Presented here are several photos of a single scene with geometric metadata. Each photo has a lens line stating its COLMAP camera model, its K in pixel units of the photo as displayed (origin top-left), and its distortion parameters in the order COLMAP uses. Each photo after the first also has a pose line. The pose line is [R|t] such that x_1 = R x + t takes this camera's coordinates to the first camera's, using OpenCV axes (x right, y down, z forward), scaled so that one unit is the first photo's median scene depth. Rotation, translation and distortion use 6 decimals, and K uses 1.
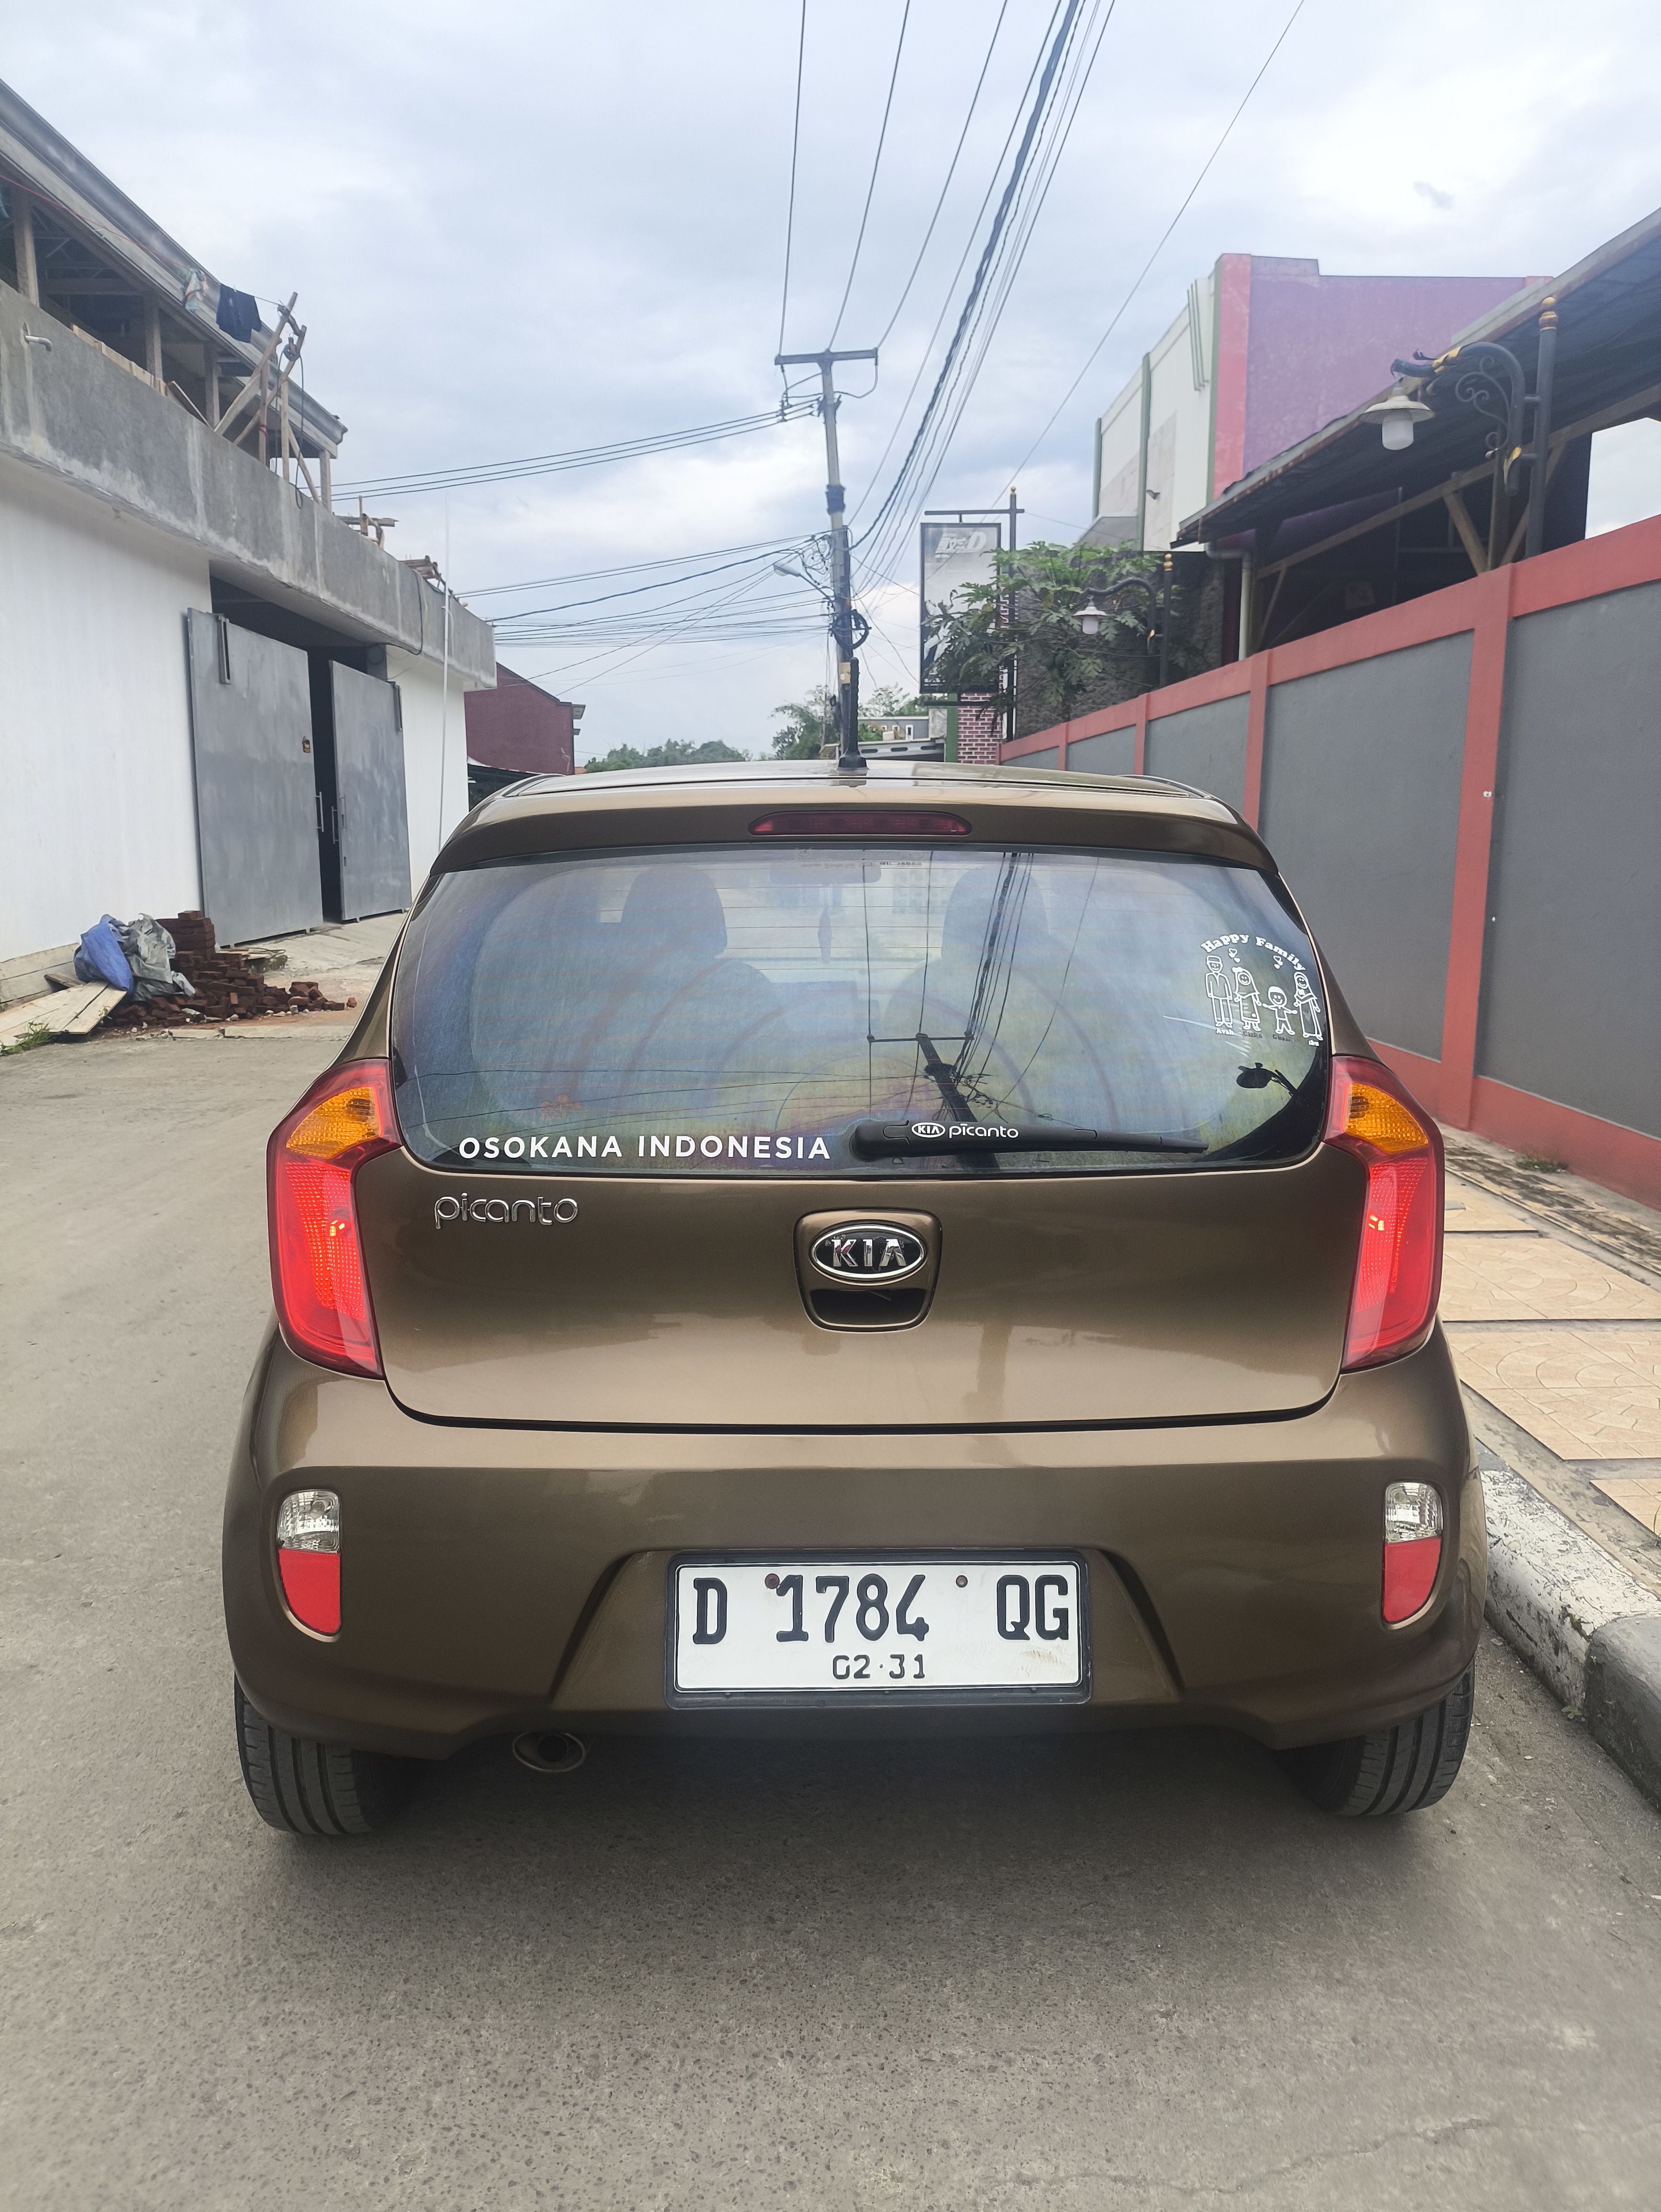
lens RADIAL K [[1626.7, 0, 832.9], [0, 1626.7, 1117.9], [0, 0, 1]] dist [0.032458, -0.031310]
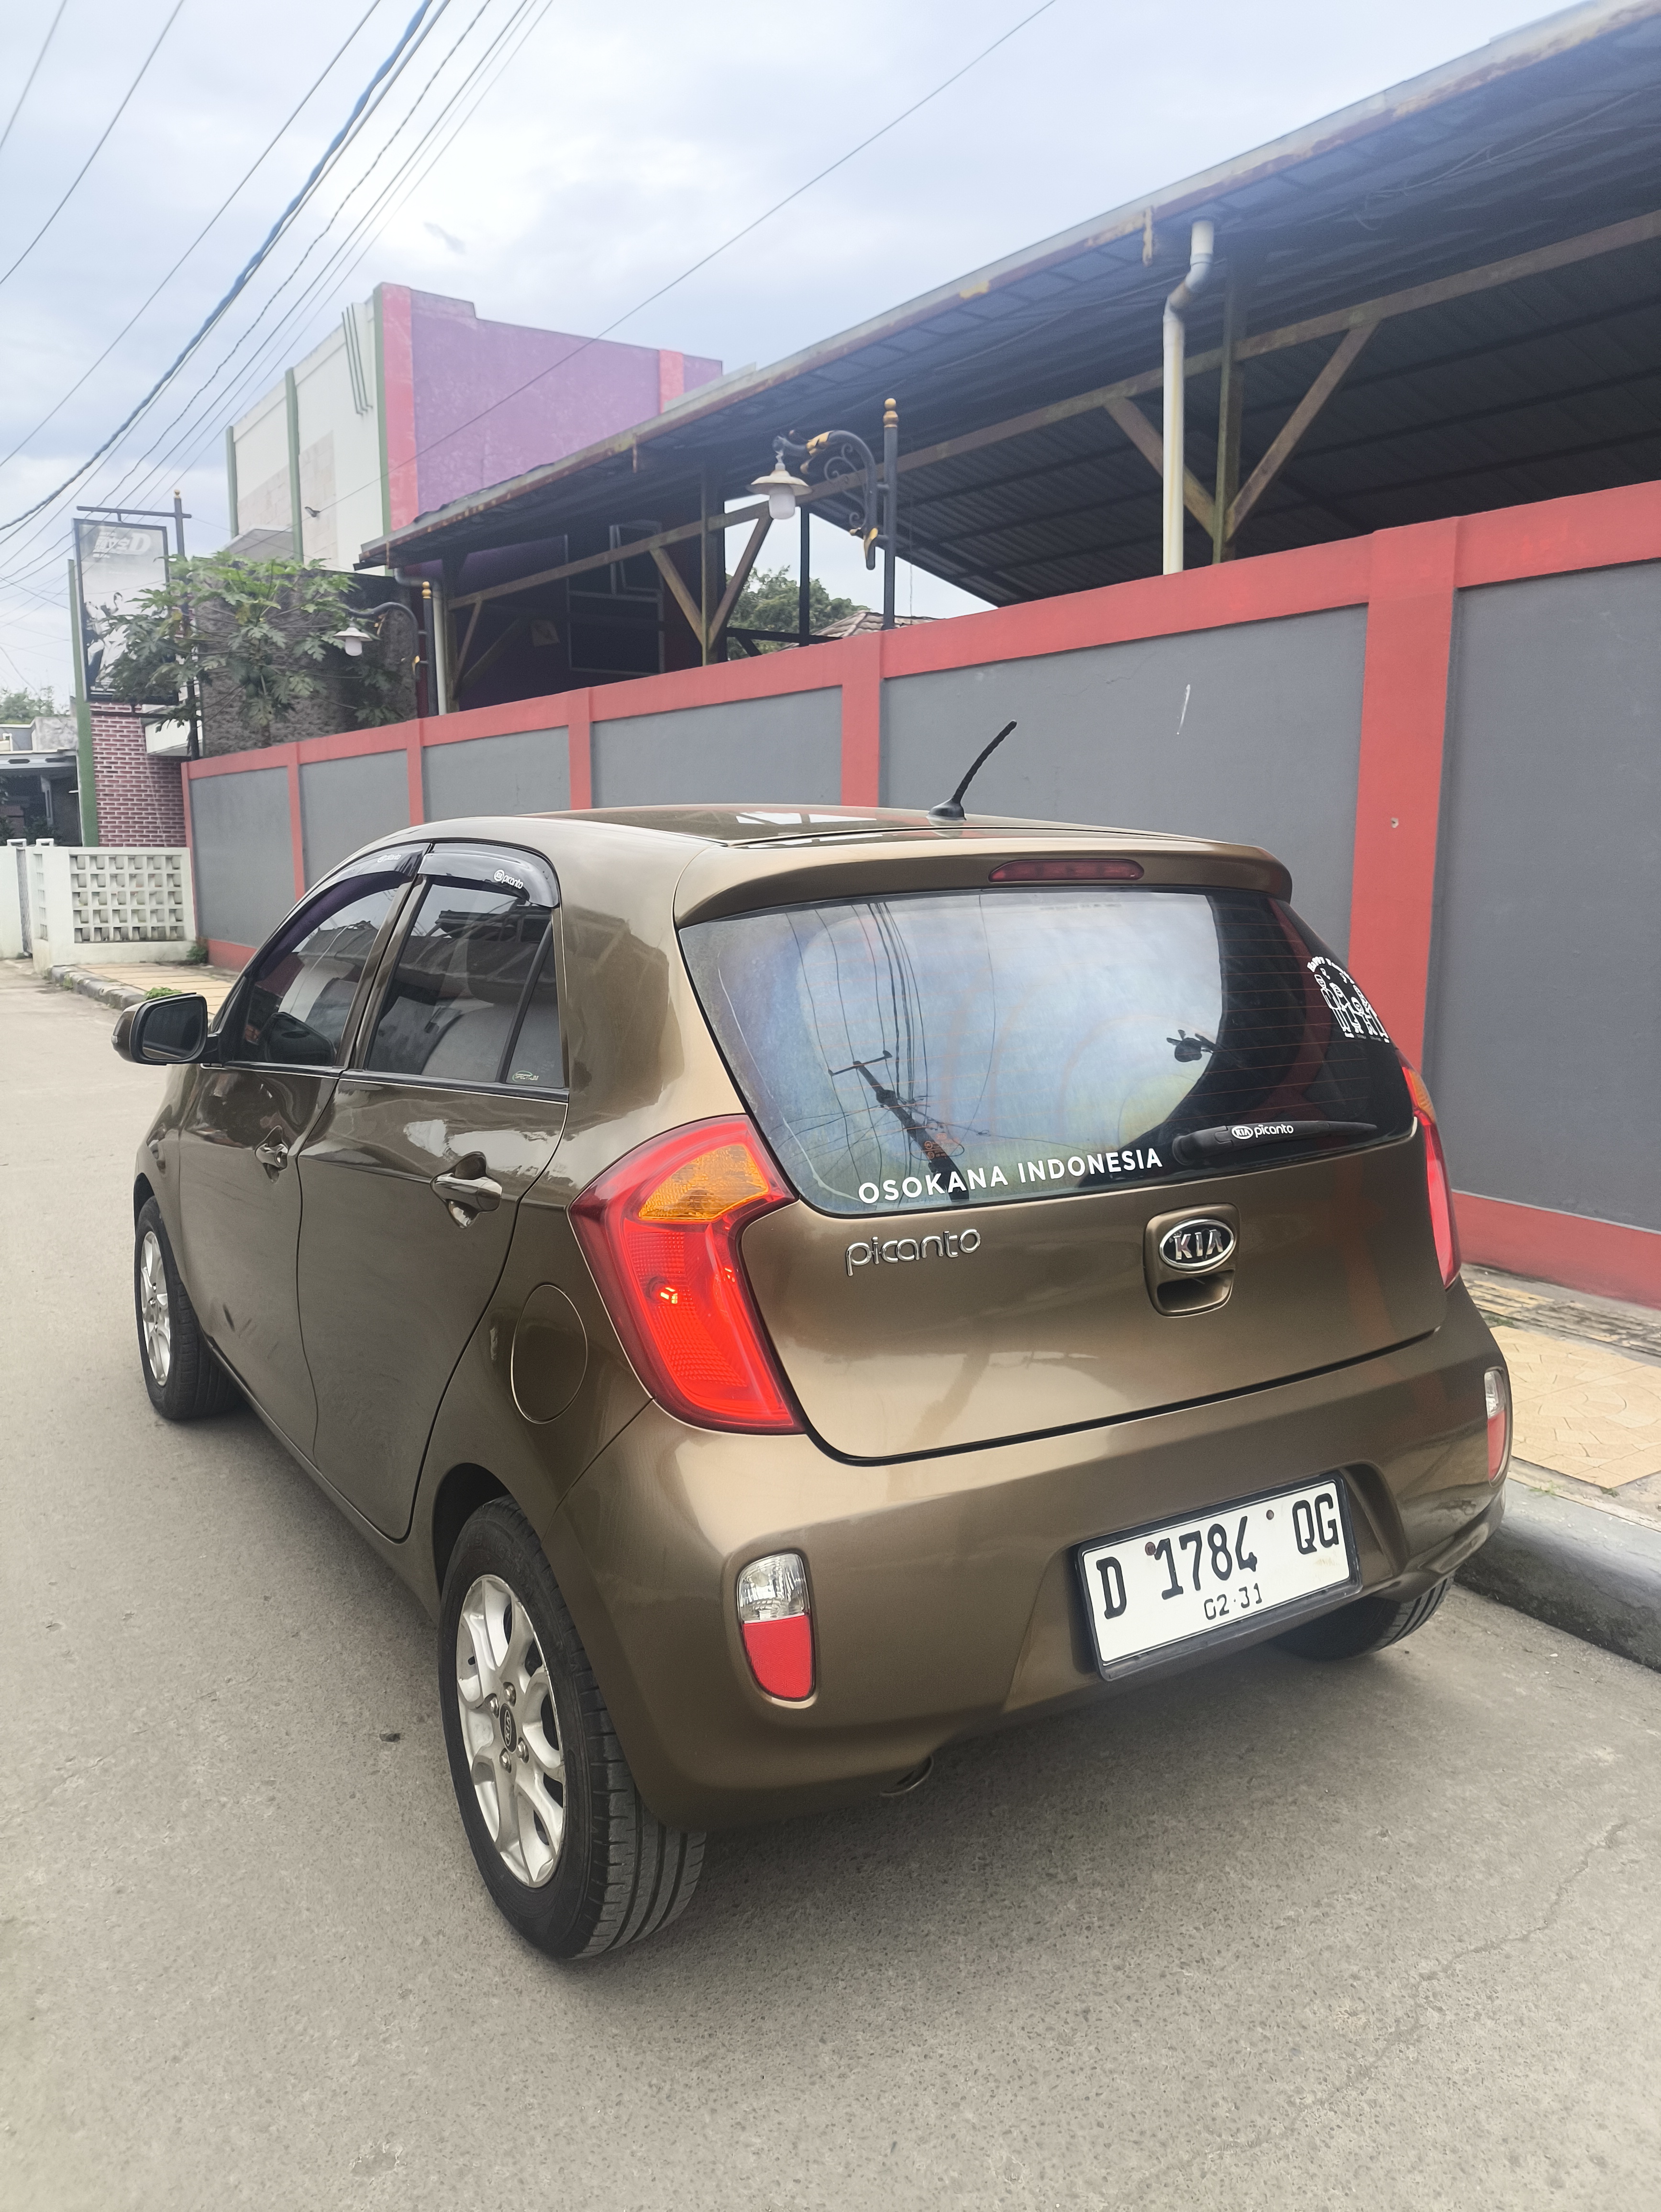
lens RADIAL K [[1626.7, 0, 831.1], [0, 1626.7, 1126.1], [0, 0, 1]] dist [0.032458, -0.031310]
pose [[0.857266, -0.084914, 0.507824, -0.119765], [0.089351, 0.995877, 0.015688, -0.006464], [-0.507062, 0.031926, 0.861318, 0.021547]]
